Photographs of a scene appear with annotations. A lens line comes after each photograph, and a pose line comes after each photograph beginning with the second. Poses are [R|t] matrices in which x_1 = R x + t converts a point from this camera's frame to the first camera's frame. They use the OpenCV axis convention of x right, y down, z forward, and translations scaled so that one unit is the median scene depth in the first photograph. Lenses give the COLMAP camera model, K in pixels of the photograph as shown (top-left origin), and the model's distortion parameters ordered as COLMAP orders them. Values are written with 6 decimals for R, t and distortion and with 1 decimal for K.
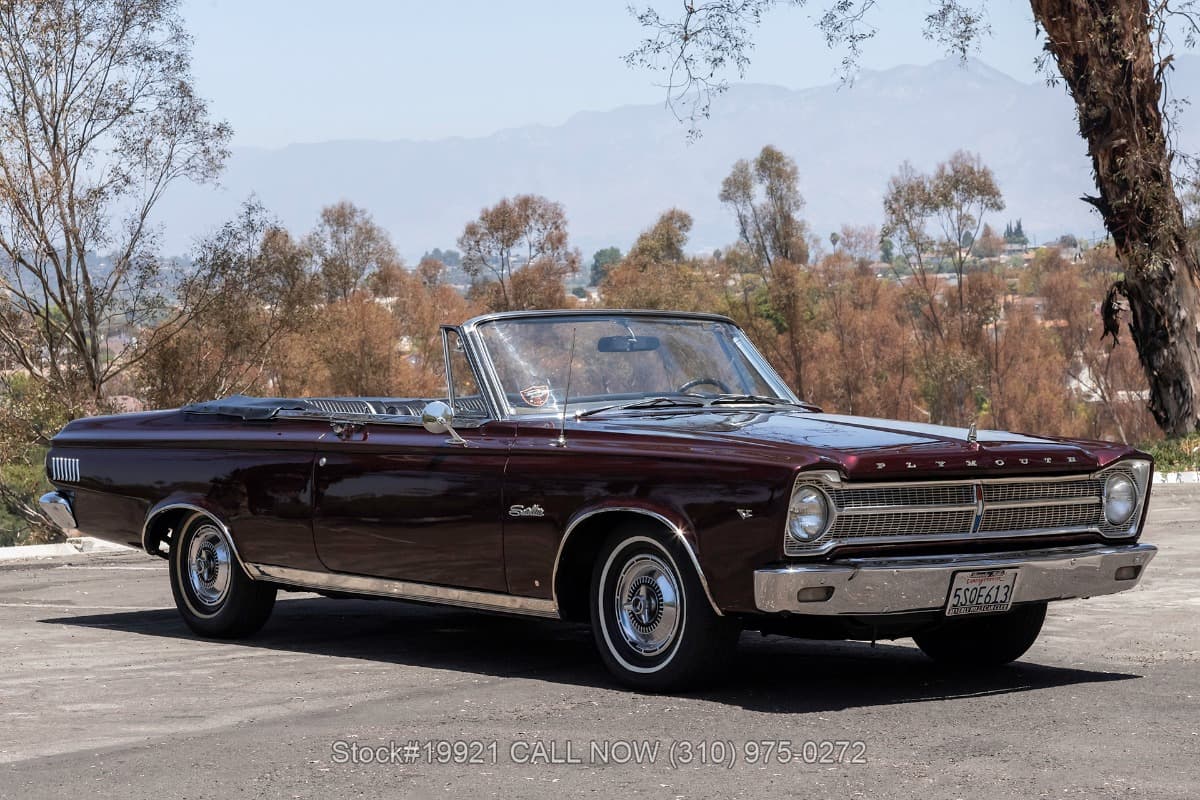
lens RADIAL K [[3242.7, 0, 600.0], [0, 3242.7, 400.0], [0, 0, 1]] dist [0.138733, -0.589465]
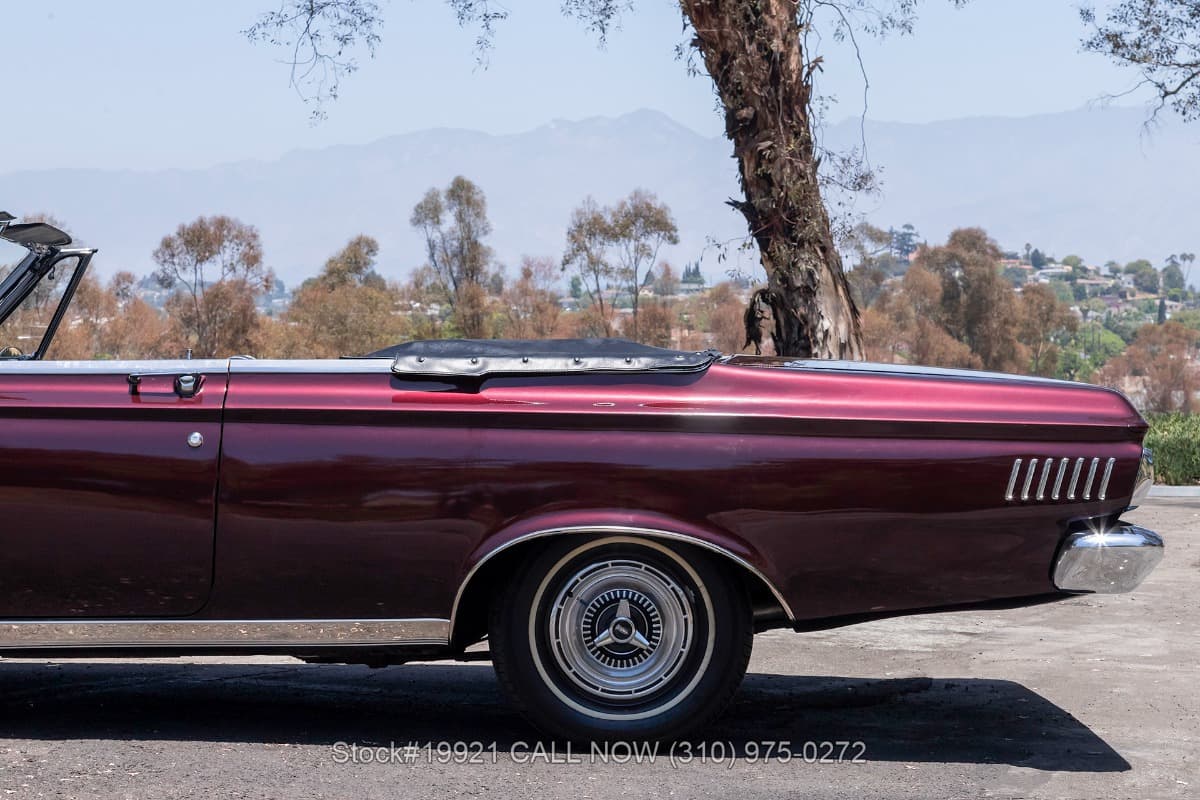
lens RADIAL K [[2598.5, 0, 699.8], [0, 2598.5, 399.2], [0, 0, 1]] dist [0.076104, -0.121139]
pose [[0.992961, 0.027601, 0.115177, 0.050535], [-0.025888, 0.999531, -0.016349, 0.009116], [-0.115574, 0.013252, 0.993210, 0.224115]]
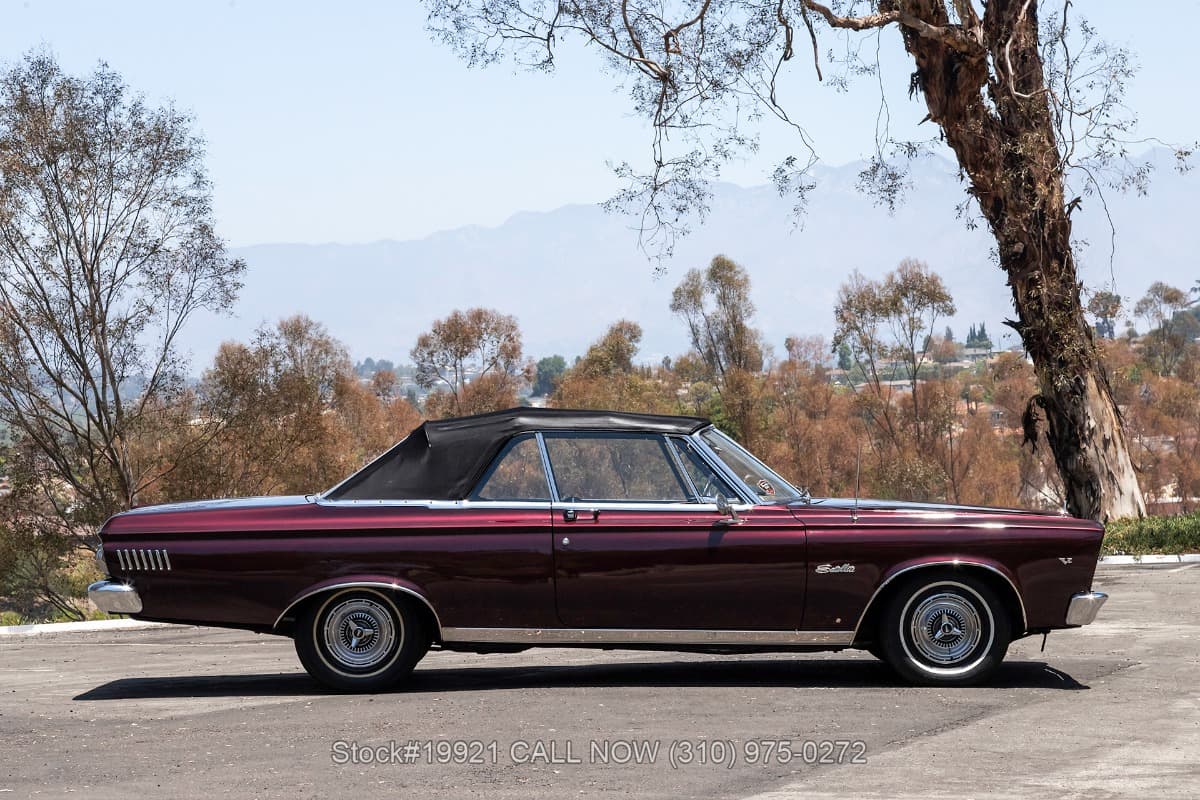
lens RADIAL K [[4567.3, 0, 575.8], [0, 4567.3, 399.8], [0, 0, 1]] dist [0.609142, -4.227471]
pose [[0.999666, -0.009068, 0.024195, -0.039030], [0.009821, 0.999466, -0.031177, 0.013207], [-0.023899, 0.031404, 0.999221, -0.577789]]
